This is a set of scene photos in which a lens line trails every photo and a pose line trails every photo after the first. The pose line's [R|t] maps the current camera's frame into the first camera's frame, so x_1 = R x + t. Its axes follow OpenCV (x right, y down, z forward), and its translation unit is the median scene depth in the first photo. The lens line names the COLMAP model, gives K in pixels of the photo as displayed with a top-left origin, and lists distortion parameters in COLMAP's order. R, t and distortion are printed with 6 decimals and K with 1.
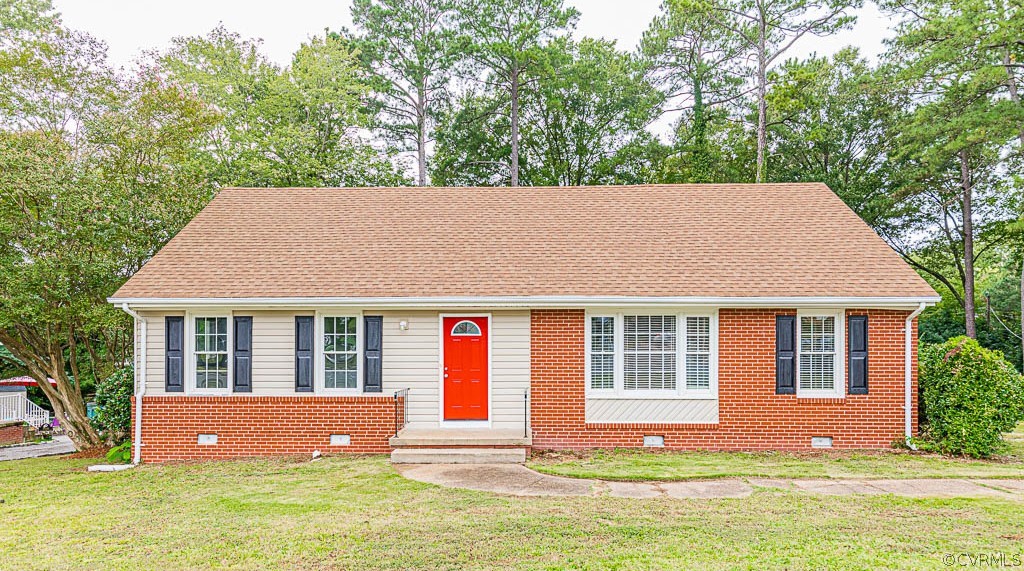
lens RADIAL K [[572.8, 0, 513.8], [0, 572.8, 334.0], [0, 0, 1]] dist [0.012013, 0.001978]
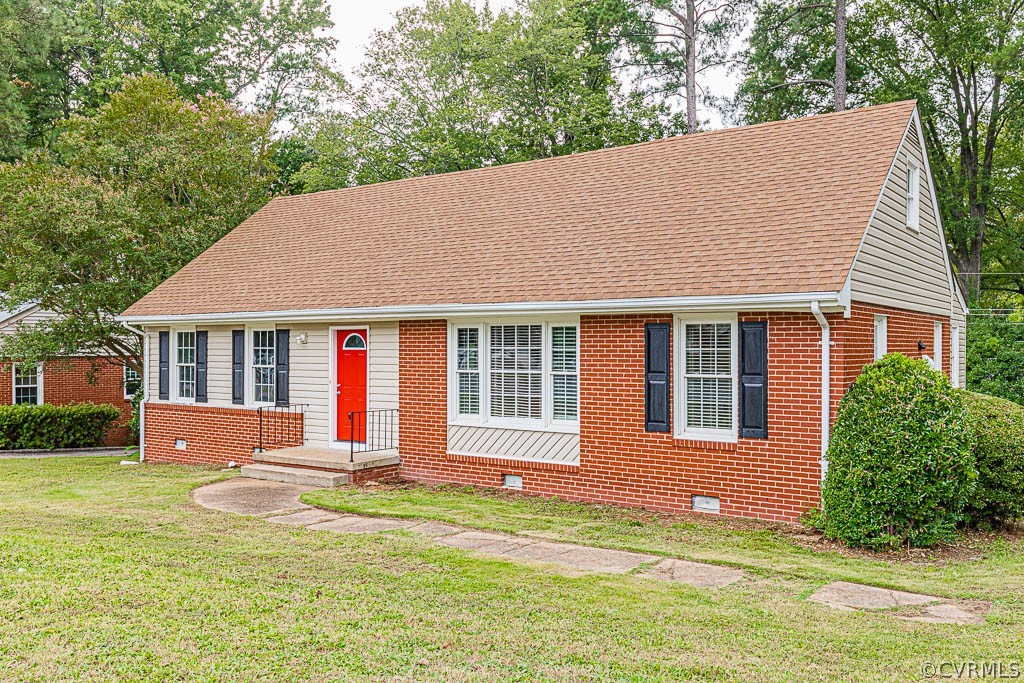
lens RADIAL K [[892.2, 0, 511.2], [0, 892.2, 339.9], [0, 0, 1]] dist [0.002430, -0.009360]
pose [[0.819634, -0.002979, -0.572880, 0.949246], [-0.003145, 0.999948, -0.009700, 0.000017], [0.572879, 0.009752, 0.819582, -0.026218]]
